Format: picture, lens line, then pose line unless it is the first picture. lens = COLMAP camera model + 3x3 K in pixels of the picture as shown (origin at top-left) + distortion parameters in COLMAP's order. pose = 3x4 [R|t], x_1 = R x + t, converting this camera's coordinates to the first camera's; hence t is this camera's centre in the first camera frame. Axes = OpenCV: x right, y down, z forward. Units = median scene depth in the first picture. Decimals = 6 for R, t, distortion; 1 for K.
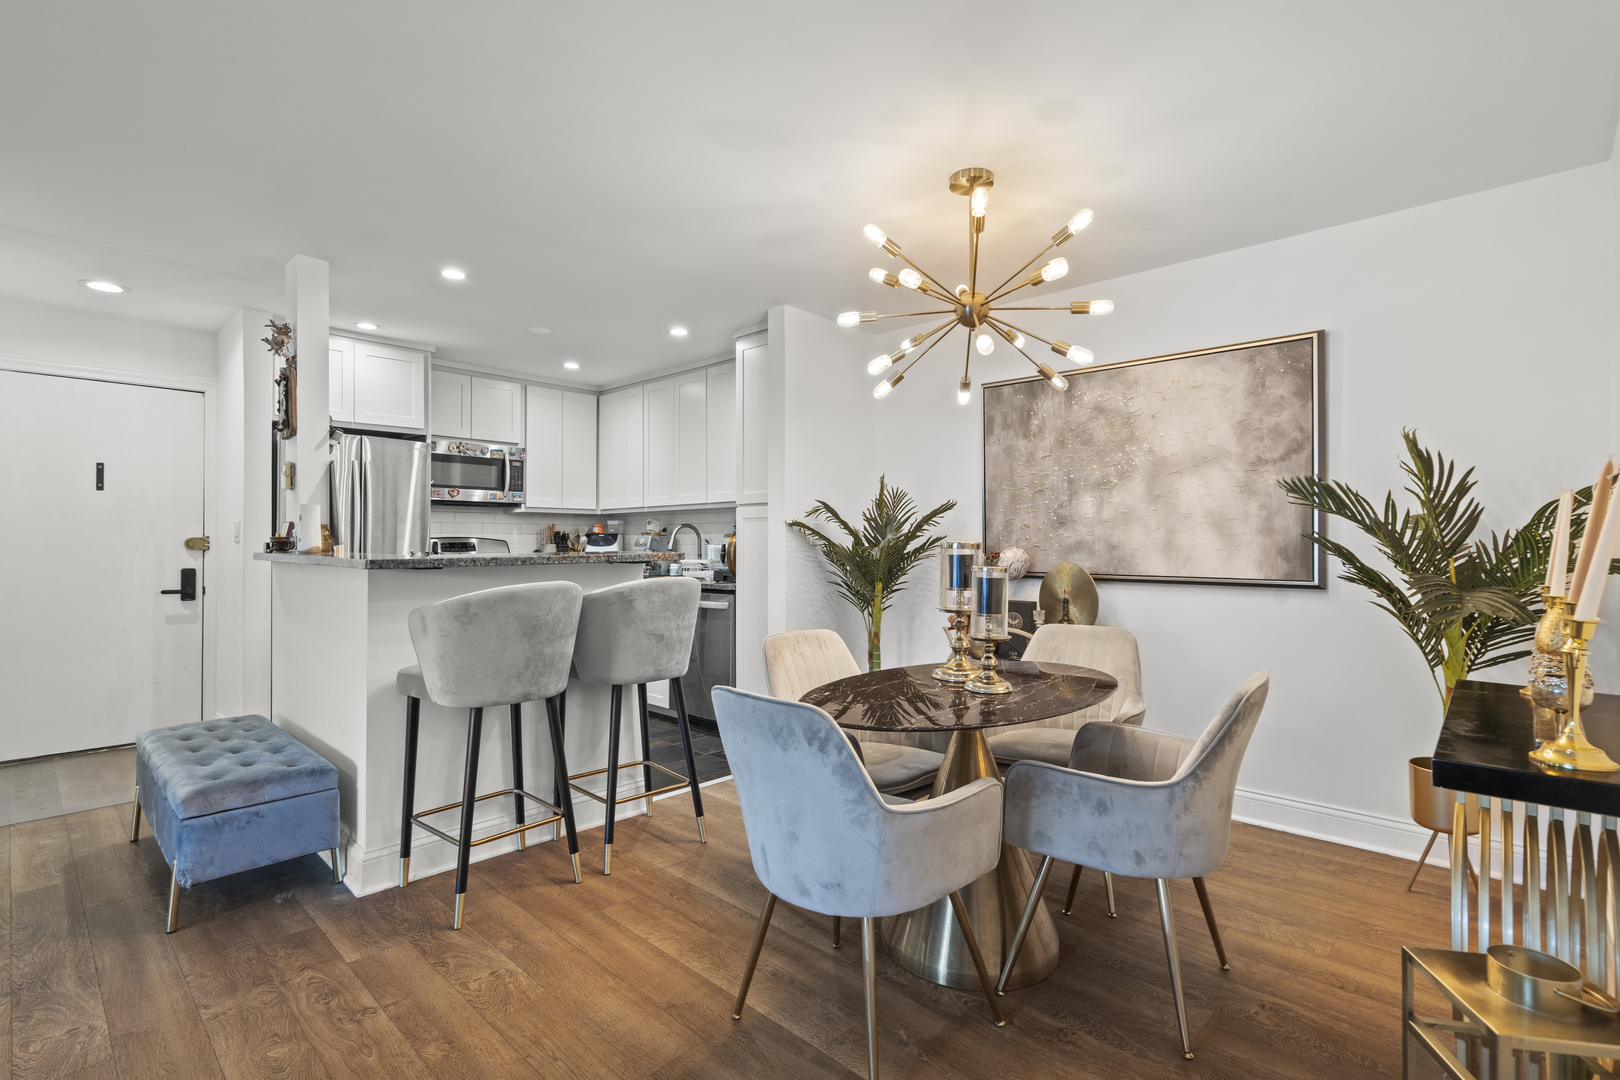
lens RADIAL K [[771.2, 0, 821.2], [0, 771.2, 534.4], [0, 0, 1]] dist [0.000632, 0.000362]
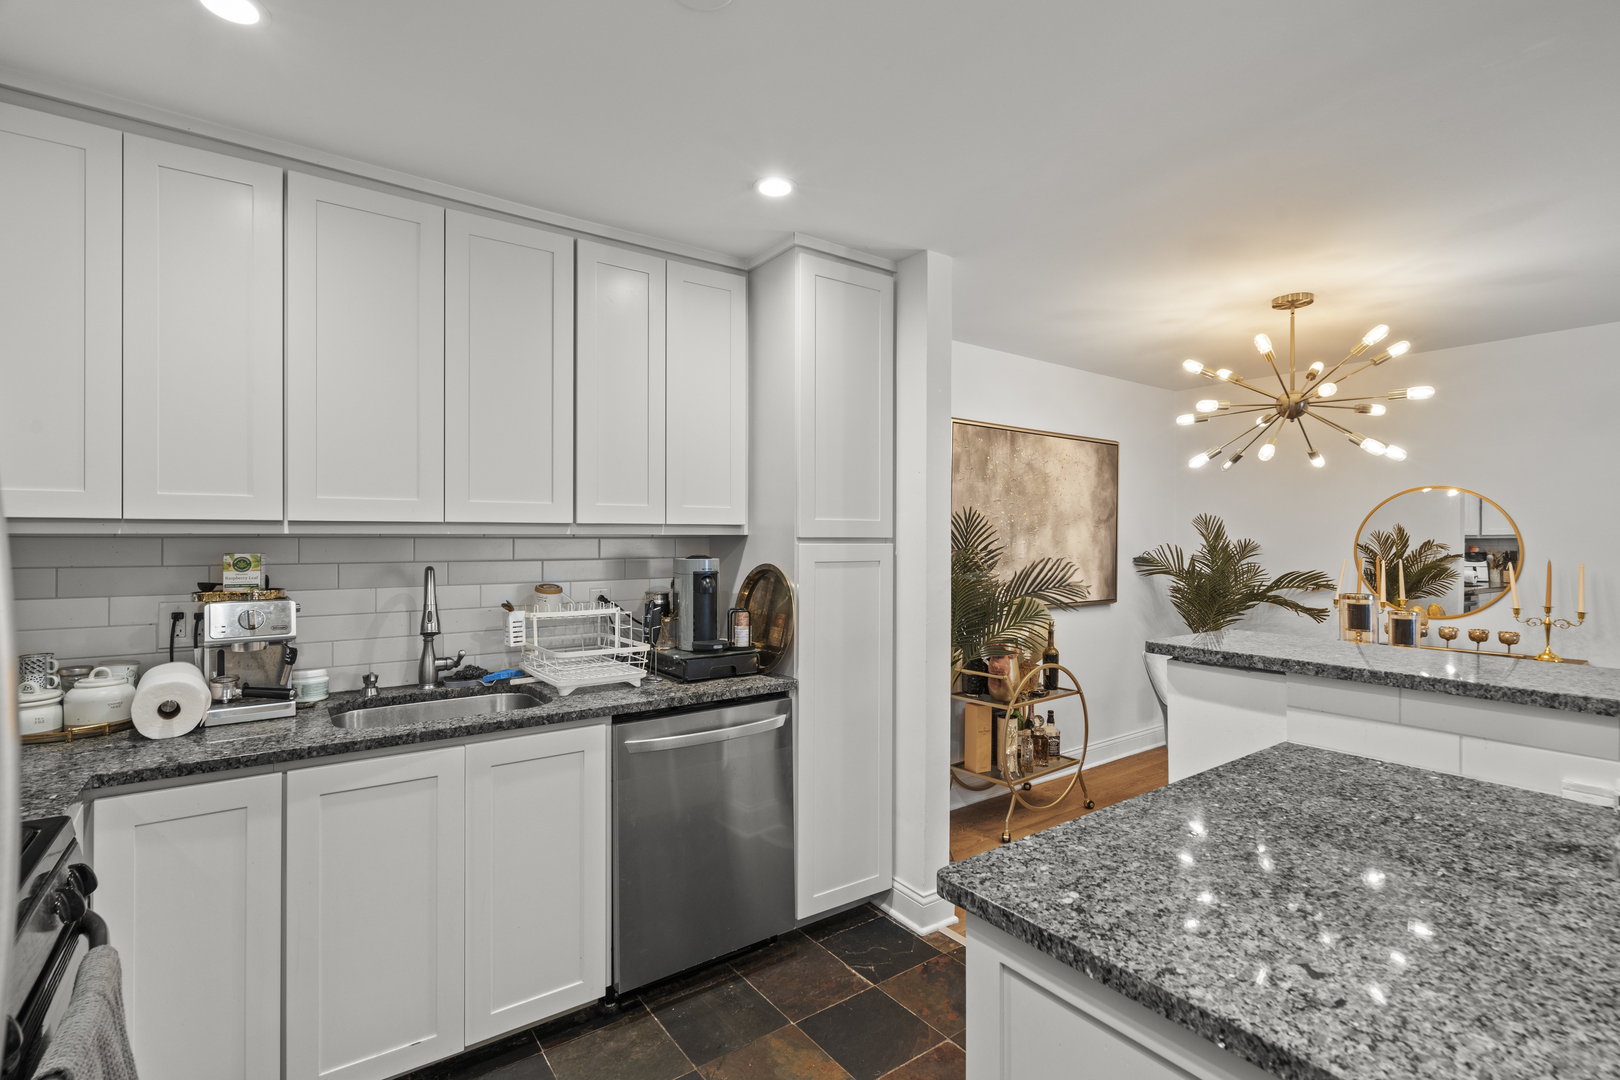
lens RADIAL K [[747.2, 0, 810.0], [0, 747.2, 540.0], [0, 0, 1]] dist [0.004016, 0.000339]
pose [[0.175210, -0.002324, 0.984528, -0.904921], [-0.012470, 0.999912, 0.004579, -0.054474], [-0.984452, -0.013080, 0.175165, 1.236295]]
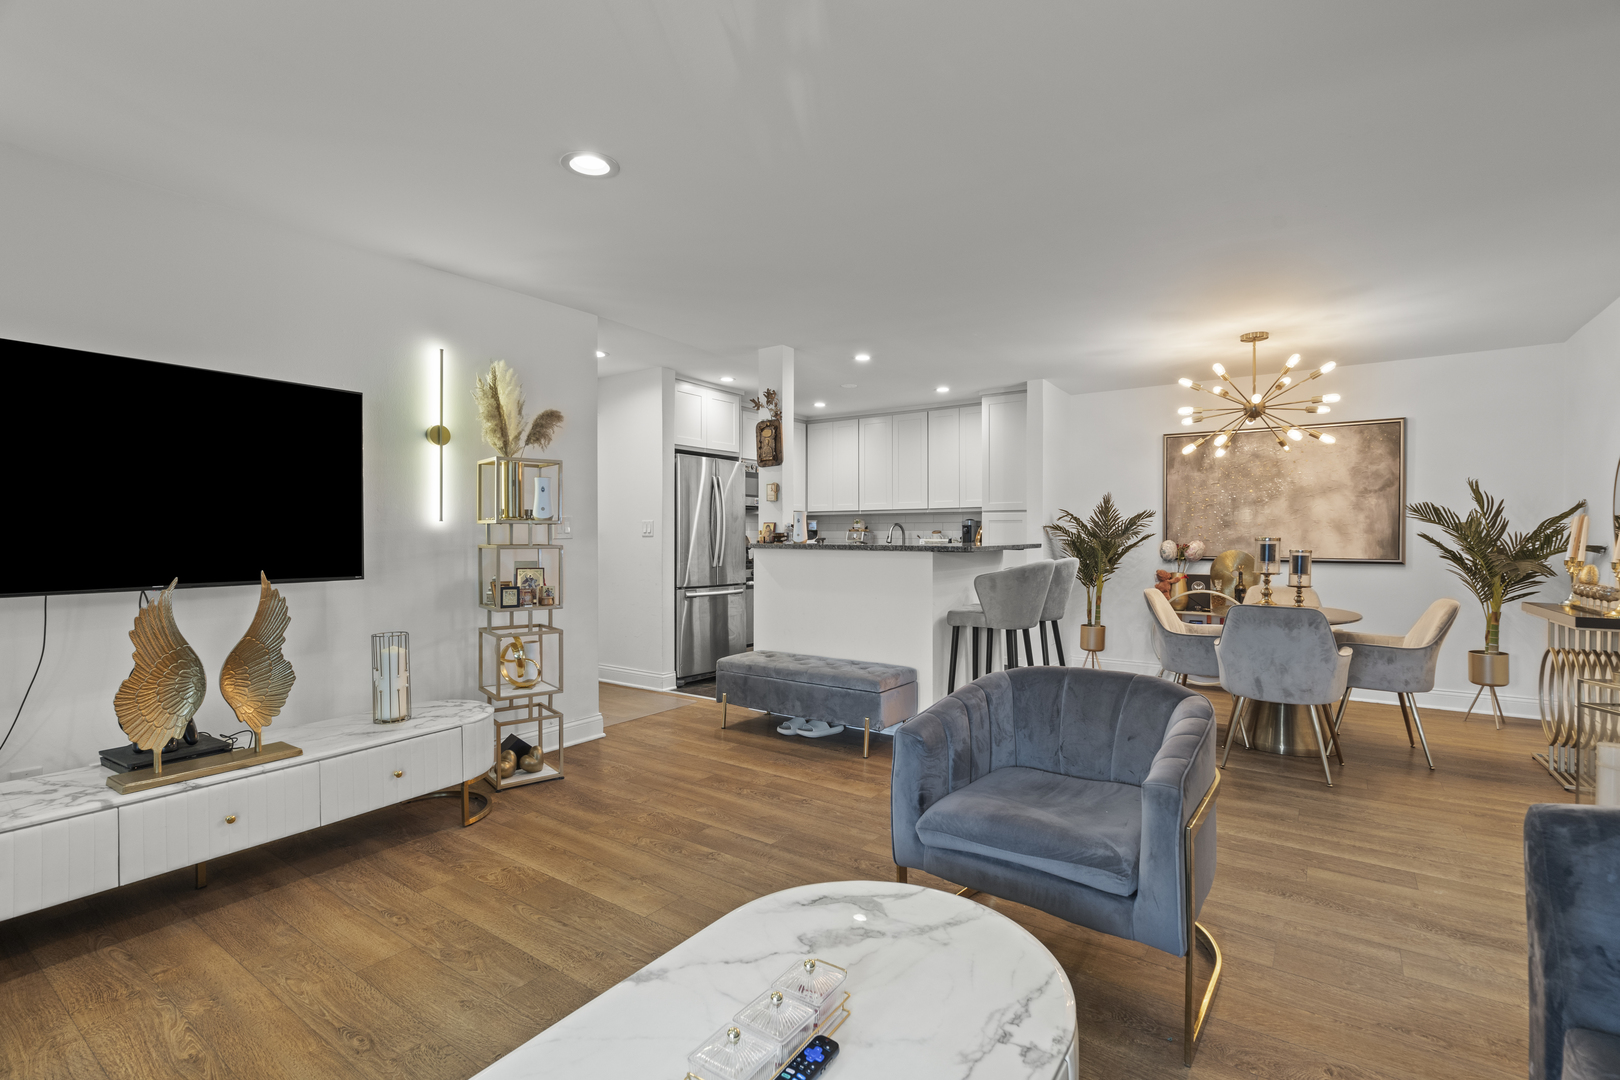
lens RADIAL K [[747.2, 0, 810.0], [0, 747.2, 540.0], [0, 0, 1]] dist [0.004016, 0.000339]
pose [[0.990294, 0.001520, 0.138981, -0.861096], [-0.003473, 0.999899, 0.013809, -0.003394], [-0.138946, -0.014158, 0.990199, -0.472196]]
